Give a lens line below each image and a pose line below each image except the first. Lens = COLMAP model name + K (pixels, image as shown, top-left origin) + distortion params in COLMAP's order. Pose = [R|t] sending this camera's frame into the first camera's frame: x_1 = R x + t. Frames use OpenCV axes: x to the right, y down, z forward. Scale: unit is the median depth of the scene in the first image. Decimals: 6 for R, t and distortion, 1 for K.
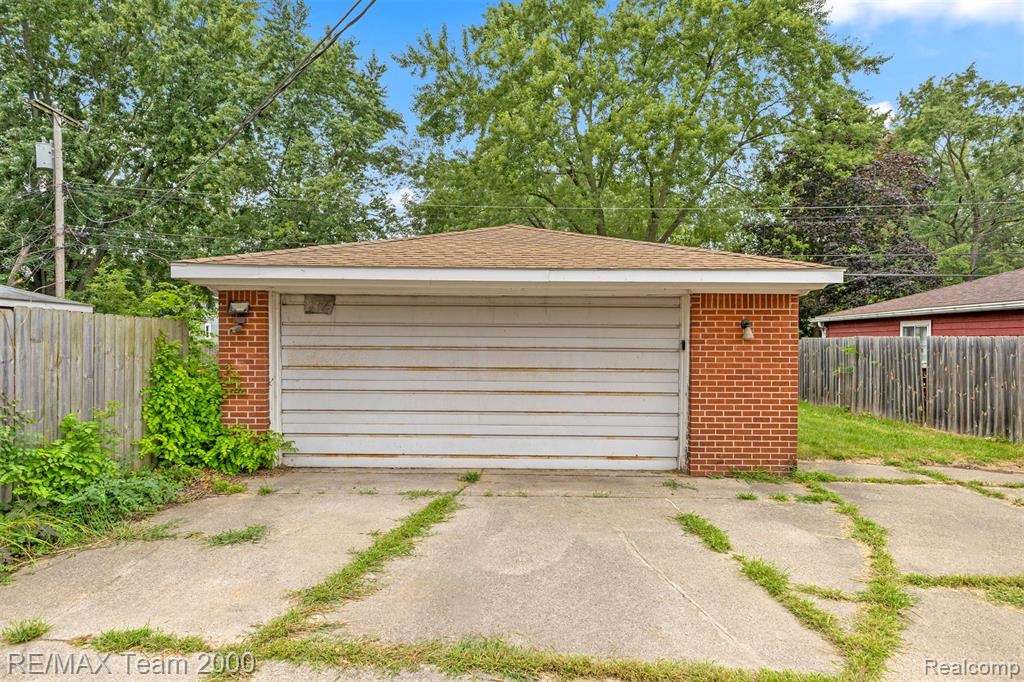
lens RADIAL K [[581.6, 0, 519.6], [0, 581.6, 353.1], [0, 0, 1]] dist [0.002085, -0.000687]
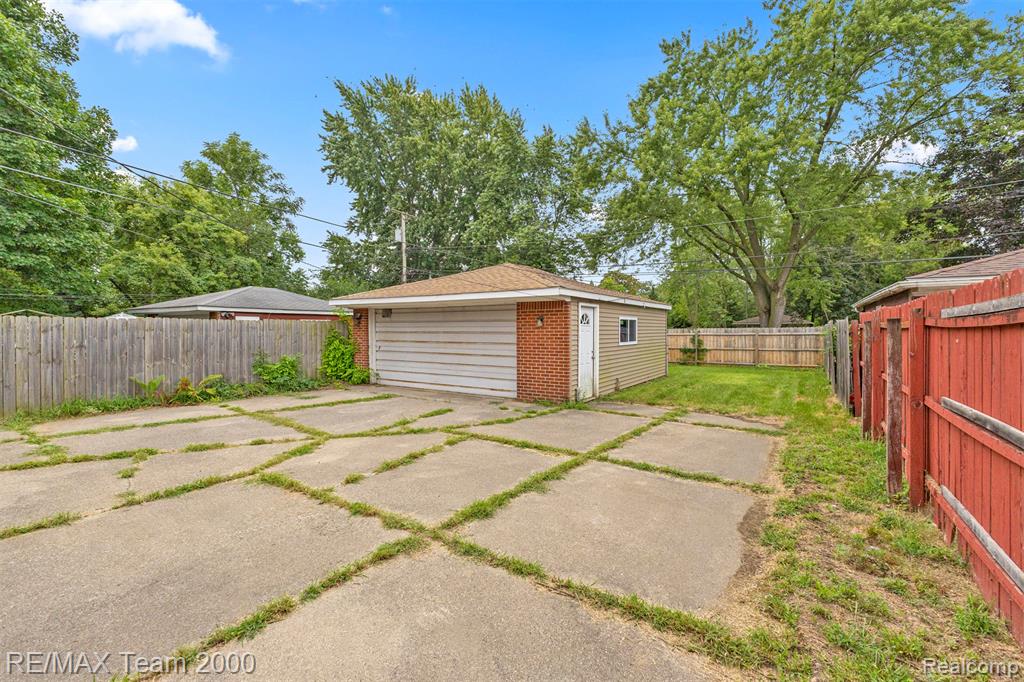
lens RADIAL K [[446.1, 0, 501.5], [0, 446.1, 333.5], [0, 0, 1]] dist [0.002276, -0.000319]
pose [[0.833534, -0.002373, -0.552464, 0.987352], [-0.000922, 0.999983, -0.005687, 0.004788], [0.552468, 0.005250, 0.833518, -0.201960]]
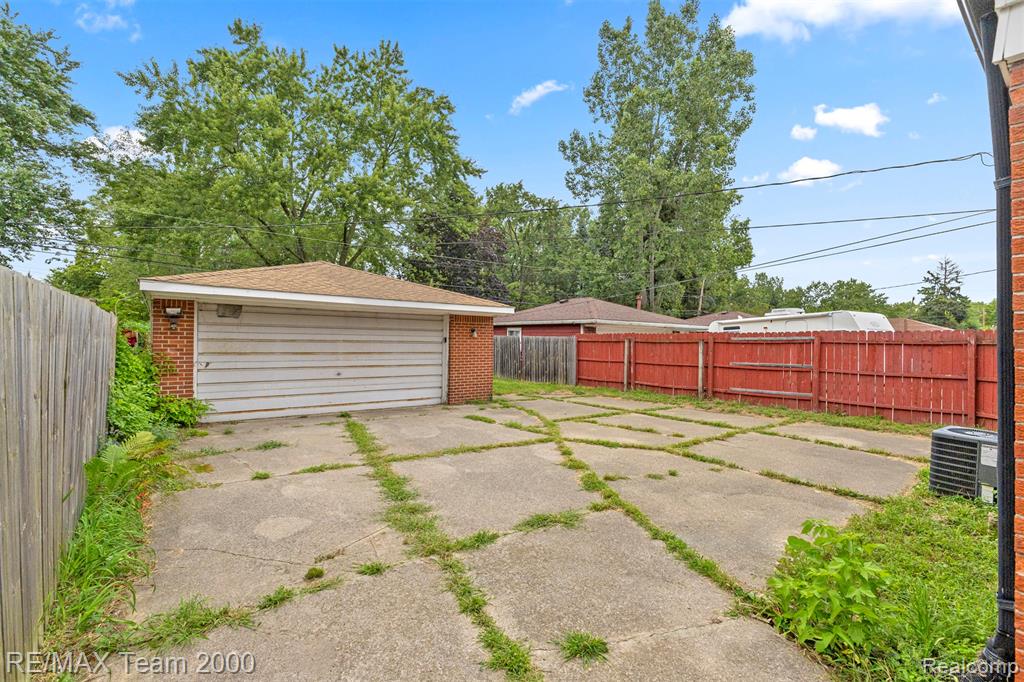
lens RADIAL K [[467.9, 0, 505.6], [0, 467.9, 337.8], [0, 0, 1]] dist [0.005881, 0.000986]
pose [[0.793274, 0.007526, 0.608818, -0.511918], [0.002907, 0.999865, -0.016148, 0.005667], [-0.608857, 0.014579, 0.793146, -0.380529]]
